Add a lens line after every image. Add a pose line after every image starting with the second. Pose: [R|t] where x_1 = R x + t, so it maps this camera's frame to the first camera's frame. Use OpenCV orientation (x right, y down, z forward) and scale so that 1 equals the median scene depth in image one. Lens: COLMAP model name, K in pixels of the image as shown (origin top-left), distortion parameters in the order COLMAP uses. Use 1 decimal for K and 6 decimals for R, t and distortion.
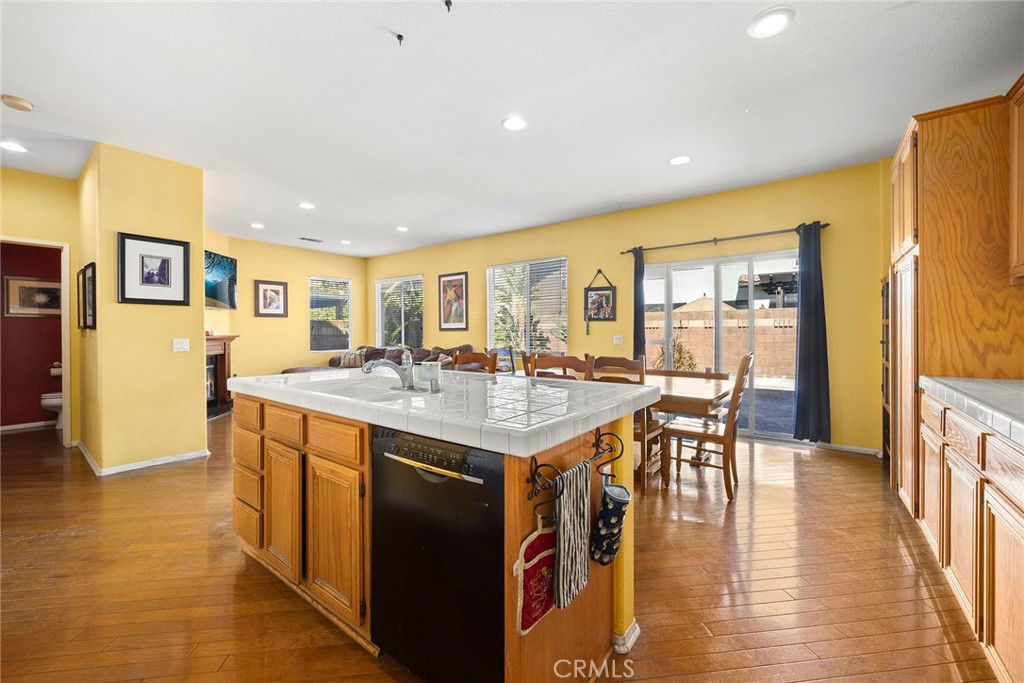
lens RADIAL K [[411.9, 0, 507.0], [0, 411.9, 333.0], [0, 0, 1]] dist [0.001054, 0.000250]
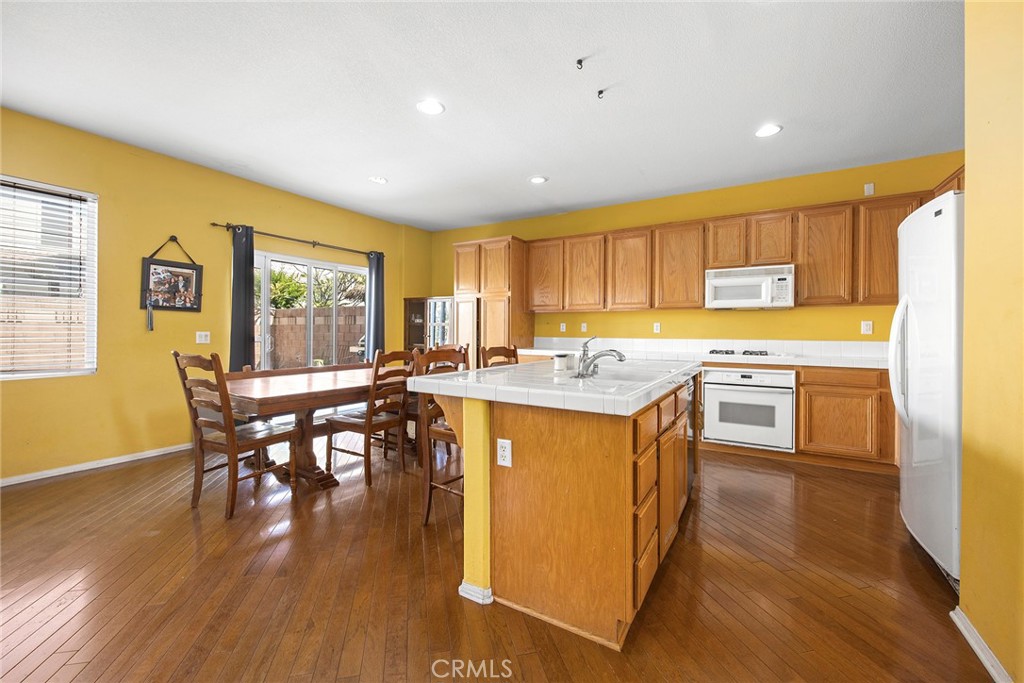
lens RADIAL K [[411.9, 0, 507.0], [0, 411.9, 333.0], [0, 0, 1]] dist [0.001054, 0.000250]
pose [[-0.110191, -0.003295, 0.993905, -0.528137], [-0.003911, 0.999988, 0.002882, 0.003746], [-0.993903, -0.003569, -0.110203, 0.525338]]
